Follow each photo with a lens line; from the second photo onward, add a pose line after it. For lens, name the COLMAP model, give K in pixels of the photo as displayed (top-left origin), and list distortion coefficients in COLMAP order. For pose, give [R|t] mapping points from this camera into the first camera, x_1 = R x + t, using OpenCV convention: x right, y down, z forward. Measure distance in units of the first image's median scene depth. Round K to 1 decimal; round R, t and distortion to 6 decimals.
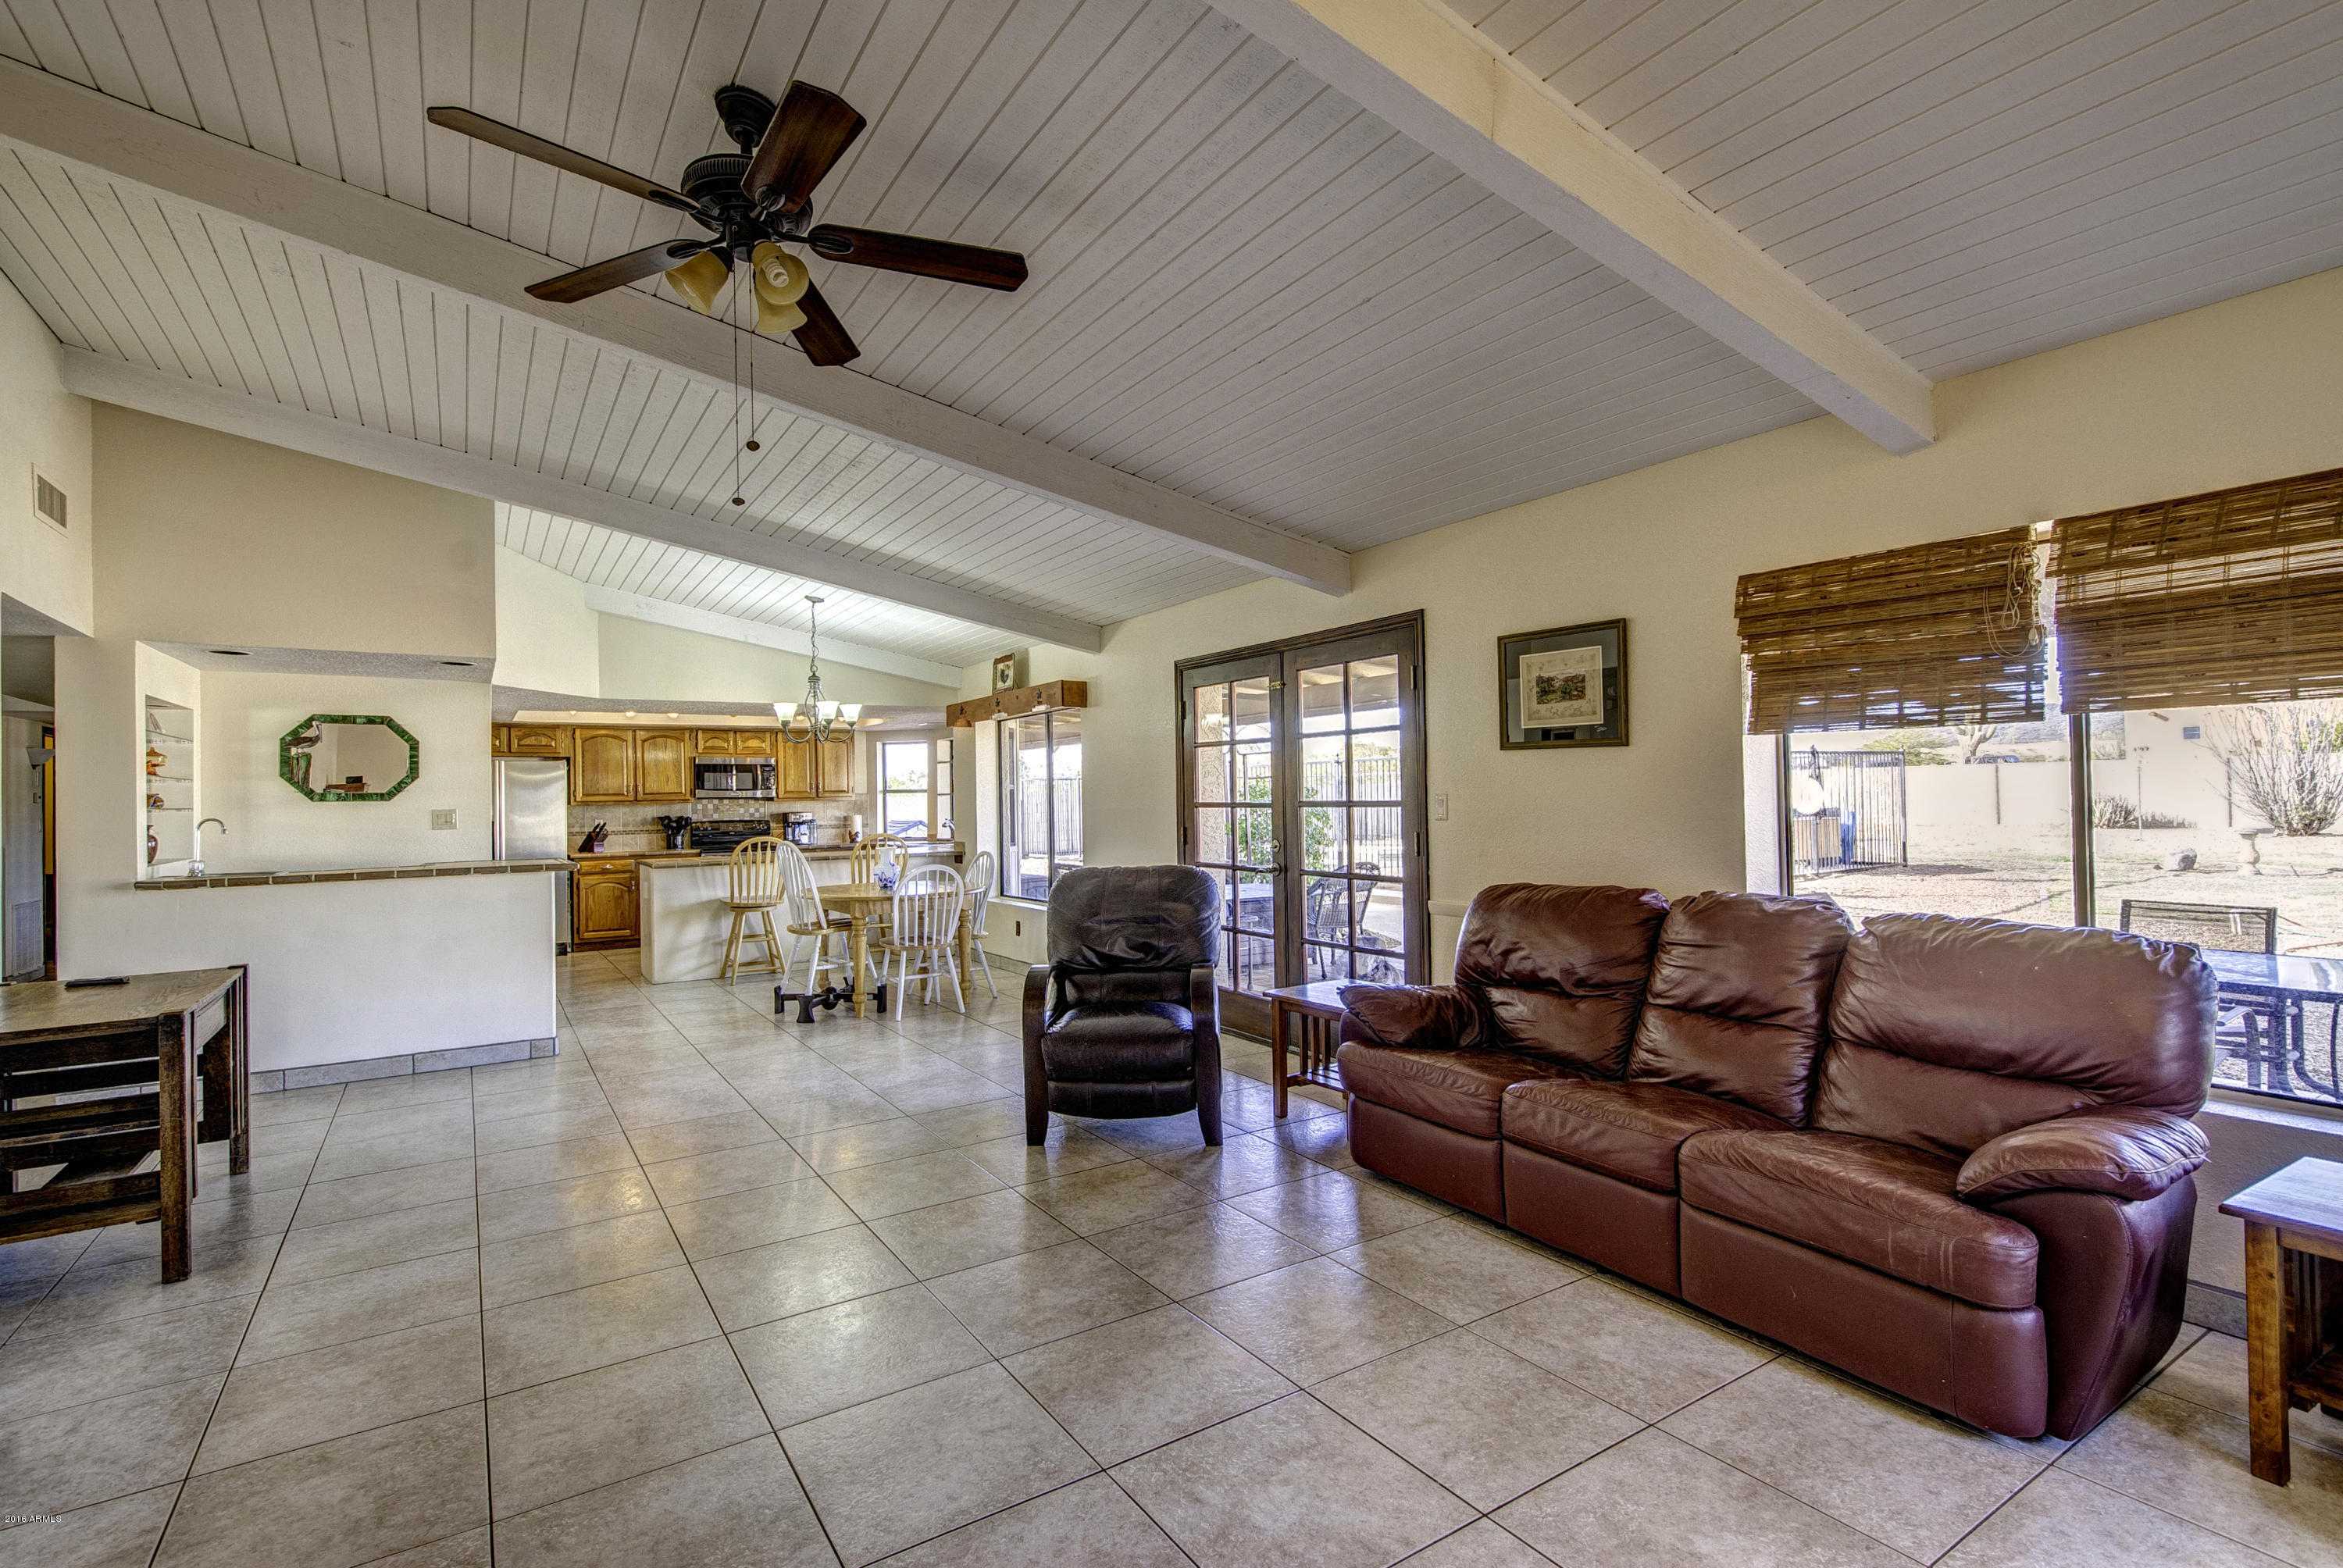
lens RADIAL K [[1083.2, 0, 1173.0], [0, 1083.2, 792.2], [0, 0, 1]] dist [0.000606, -0.000012]
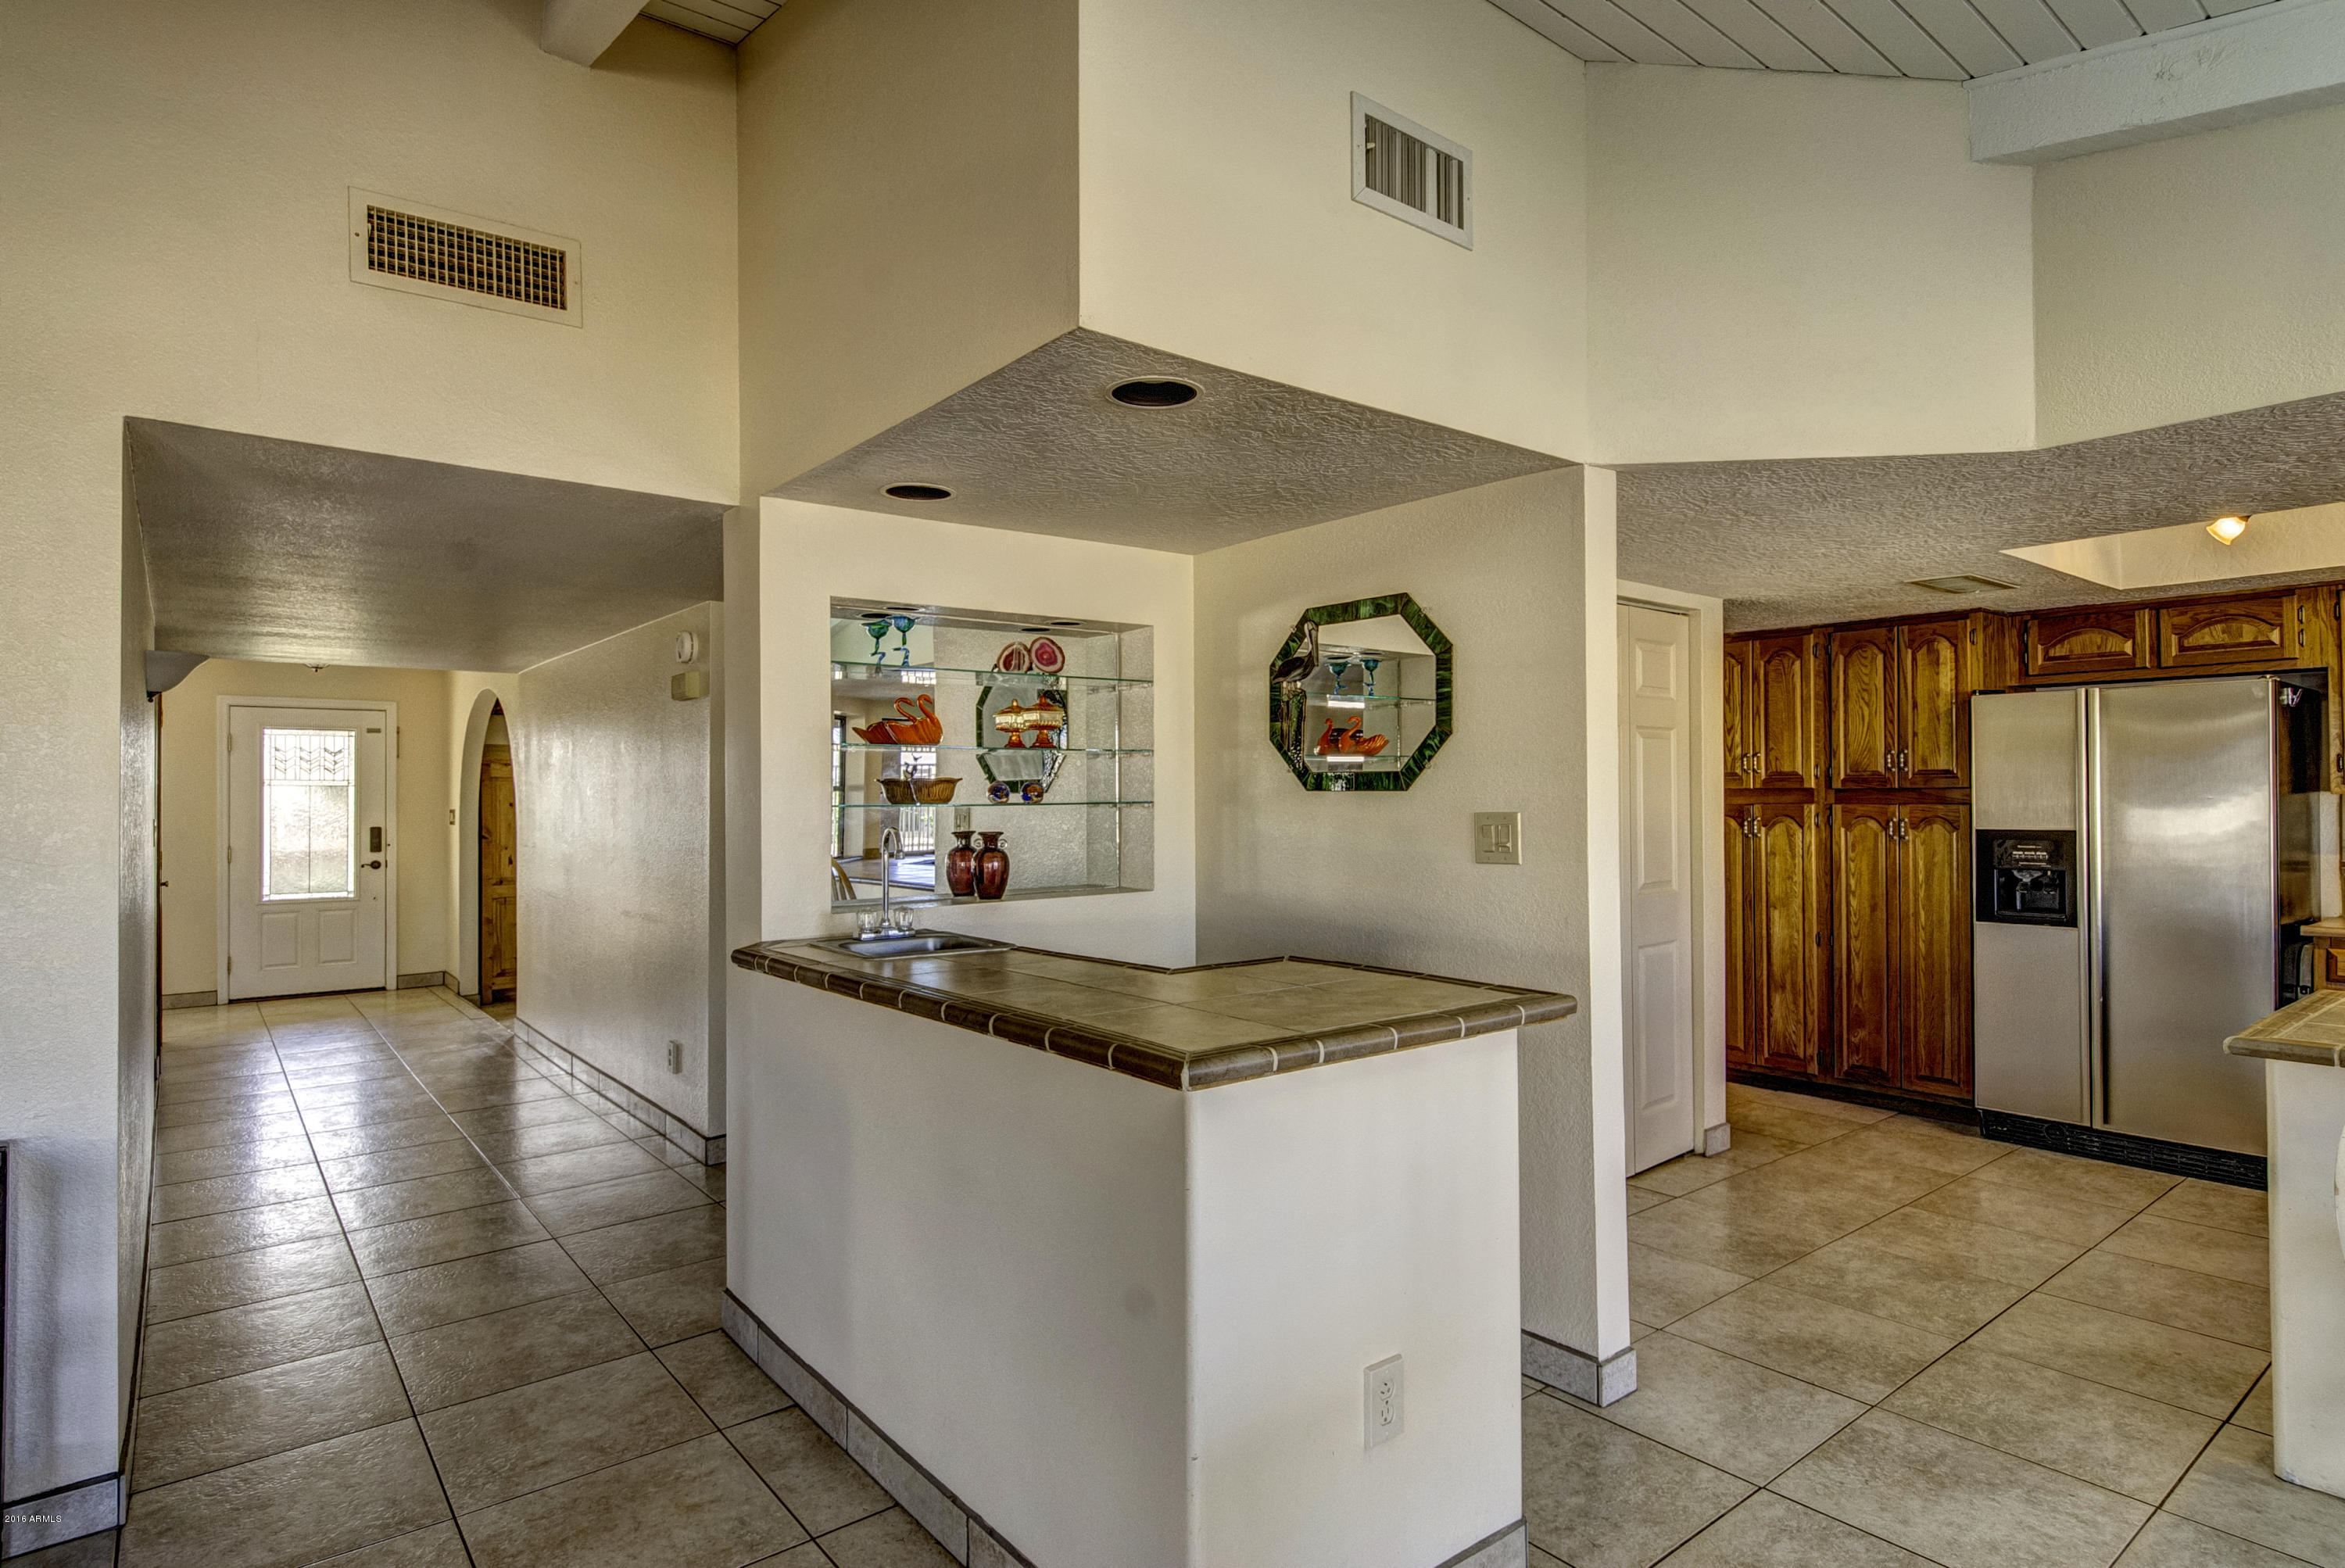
lens RADIAL K [[1255.6, 0, 1171.1], [0, 1255.6, 784.7], [0, 0, 1]] dist [-0.000246, -0.000227]
pose [[0.085362, 0.007997, -0.996318, -0.230278], [0.011306, 0.999896, 0.008994, 0.000318], [0.996286, -0.012032, 0.085263, 0.858916]]
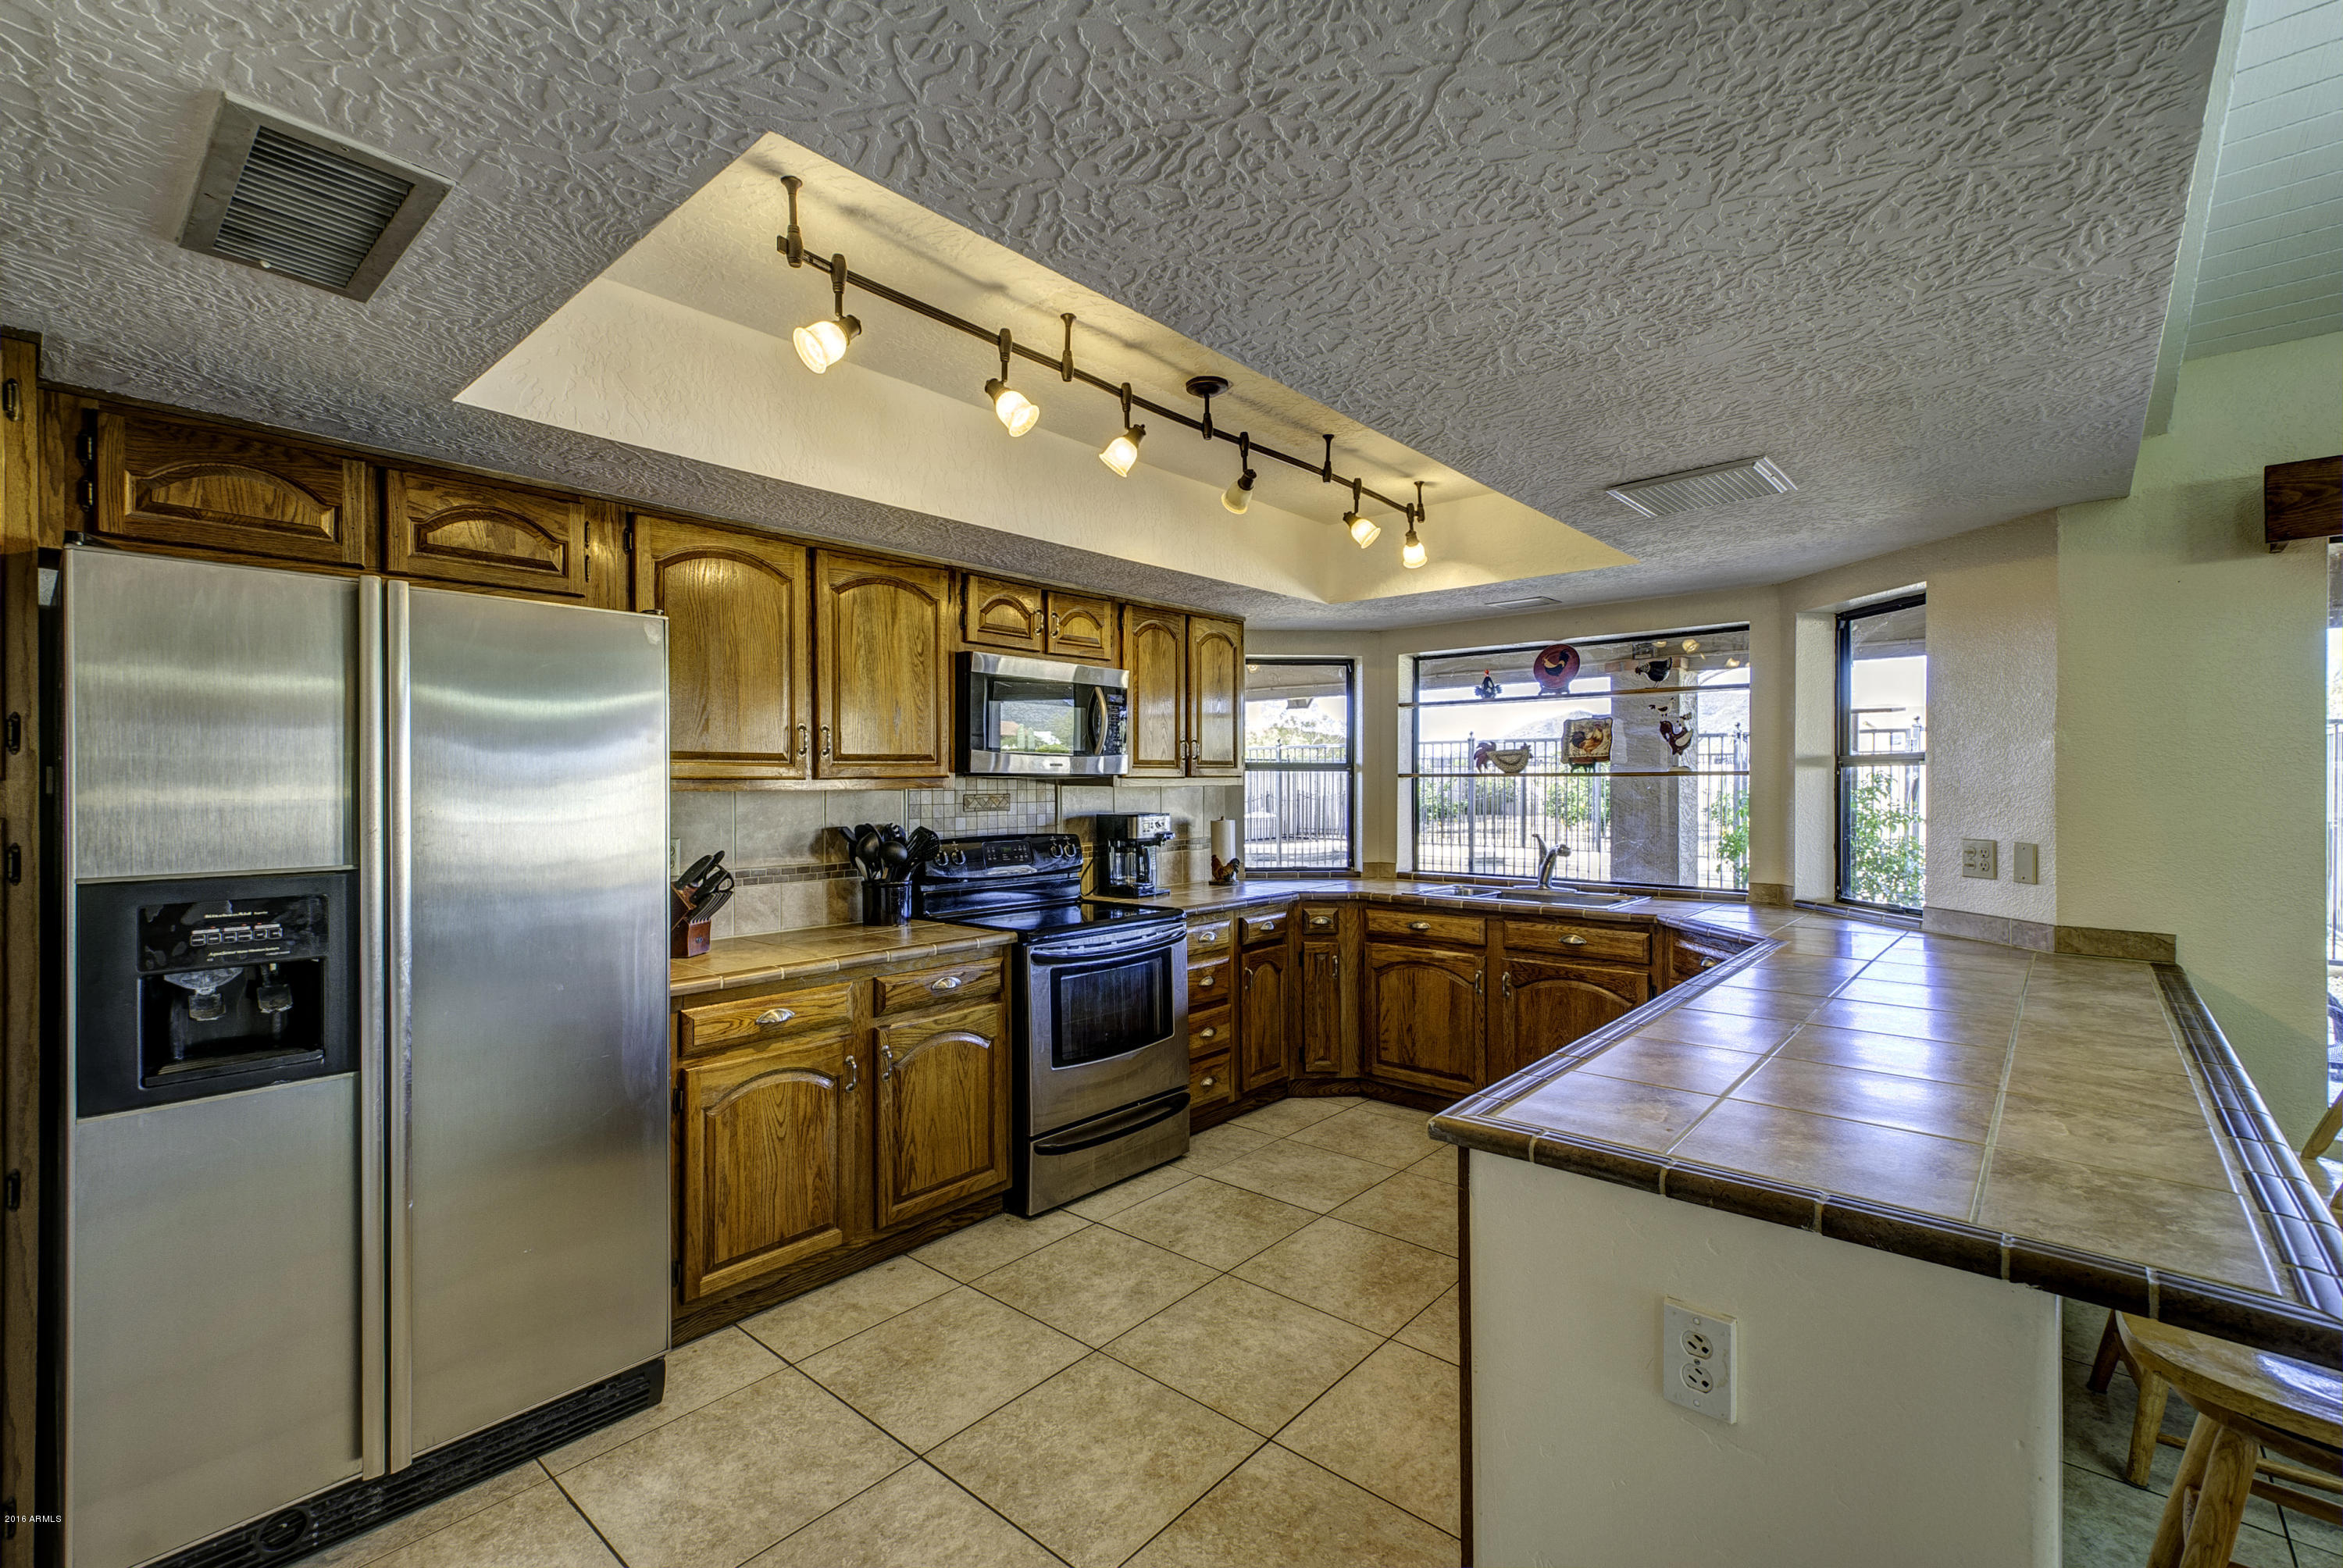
lens RADIAL K [[1016.8, 0, 1168.5], [0, 1016.8, 783.6], [0, 0, 1]] dist [0.000342, 0.000984]
pose [[0.964734, 0.013259, 0.262892, -0.754542], [-0.014979, 0.999877, 0.004539, 0.010441], [-0.262800, -0.008317, 0.964814, 1.104883]]
